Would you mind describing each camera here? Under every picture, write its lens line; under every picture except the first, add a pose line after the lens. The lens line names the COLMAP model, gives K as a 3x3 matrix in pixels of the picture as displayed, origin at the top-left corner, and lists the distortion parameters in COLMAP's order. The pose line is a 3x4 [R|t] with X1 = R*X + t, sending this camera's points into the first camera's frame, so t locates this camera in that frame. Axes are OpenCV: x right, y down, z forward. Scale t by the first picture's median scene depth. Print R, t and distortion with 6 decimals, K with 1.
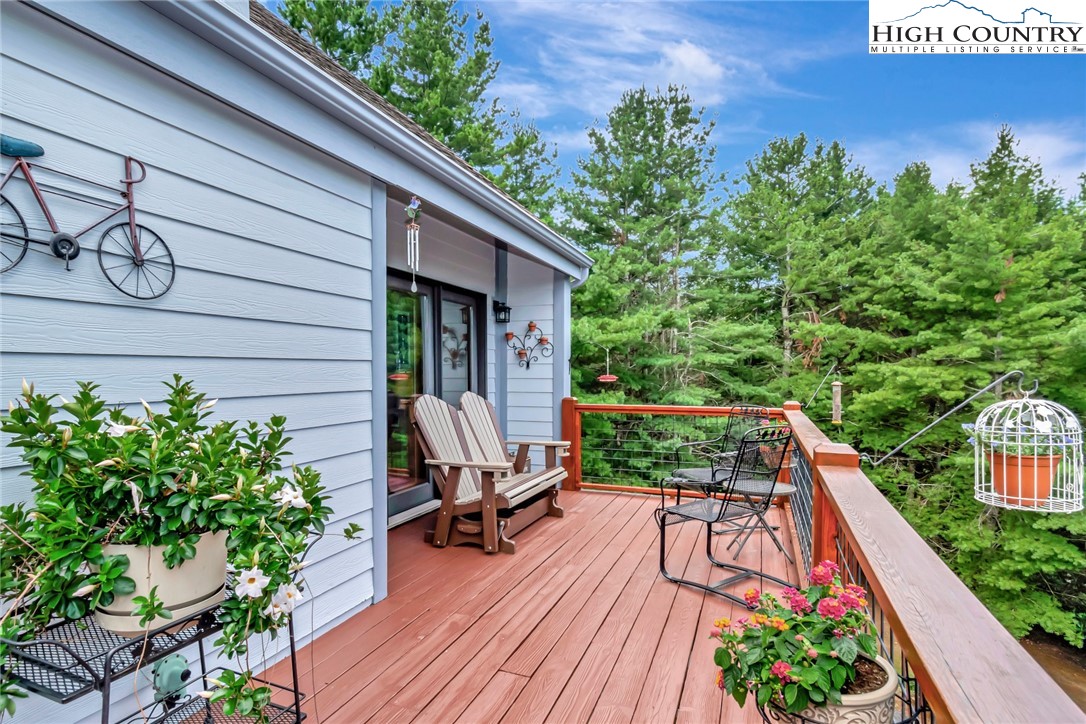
lens RADIAL K [[512.0, 0, 543.7], [0, 512.0, 370.3], [0, 0, 1]] dist [0.000491, 0.000321]
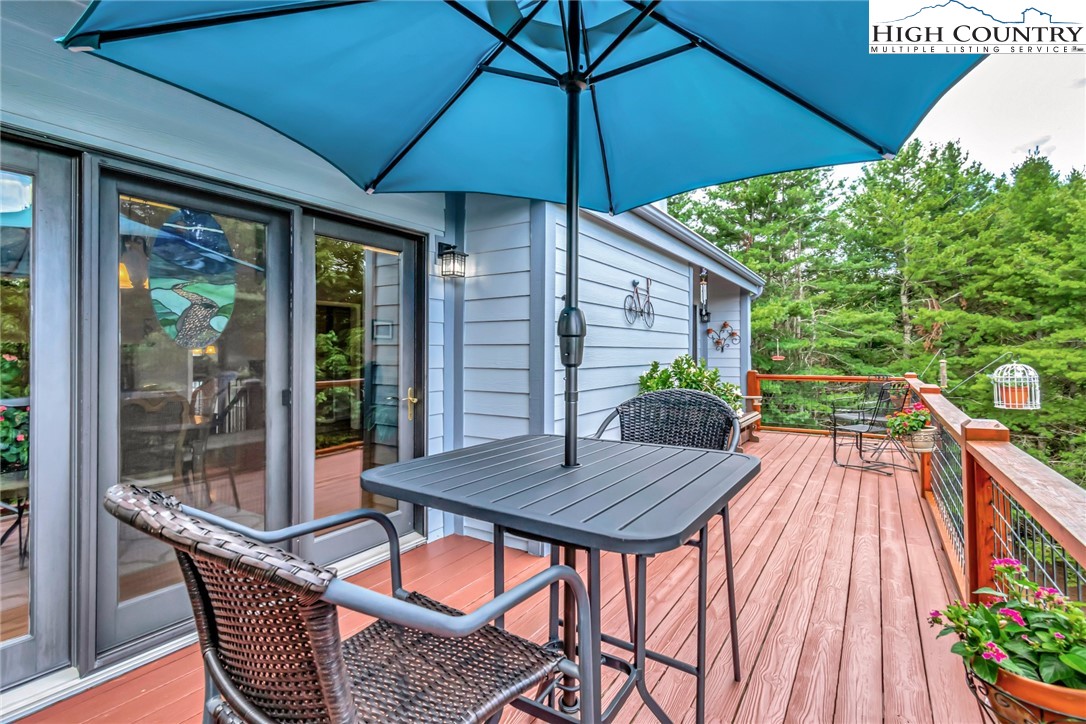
lens RADIAL K [[496.3, 0, 559.4], [0, 496.3, 334.9], [0, 0, 1]] dist [-0.003136, -0.001059]
pose [[0.985596, -0.008562, -0.168901, -0.082738], [0.002214, 0.999285, -0.037738, 0.000351], [0.169103, 0.036820, 0.984910, -0.178083]]
